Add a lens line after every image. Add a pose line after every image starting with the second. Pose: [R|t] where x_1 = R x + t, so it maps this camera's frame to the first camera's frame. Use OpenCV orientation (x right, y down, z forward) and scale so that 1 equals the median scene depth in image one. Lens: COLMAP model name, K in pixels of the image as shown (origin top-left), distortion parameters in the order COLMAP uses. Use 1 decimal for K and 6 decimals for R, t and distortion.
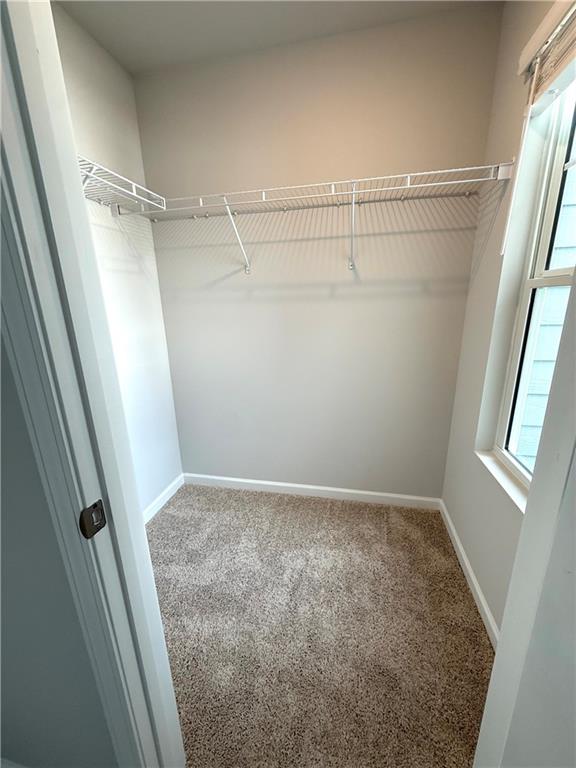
lens RADIAL K [[306.0, 0, 289.7], [0, 306.0, 382.3], [0, 0, 1]] dist [-0.001218, 0.000222]
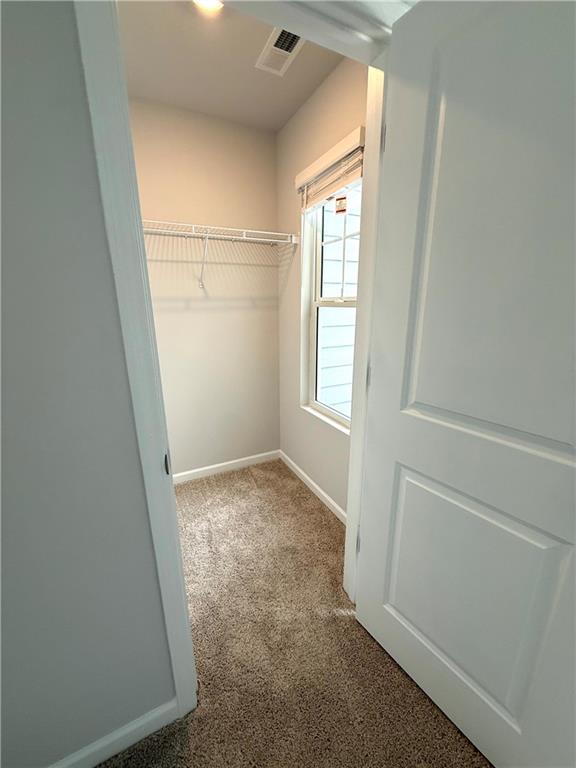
lens RADIAL K [[306.0, 0, 288.0], [0, 306.0, 382.9], [0, 0, 1]] dist [-0.001218, 0.000222]
pose [[0.779072, -0.142532, 0.610517, -0.401414], [0.151046, 0.987801, 0.037866, 0.031703], [-0.608467, 0.062715, 0.791097, -0.233476]]
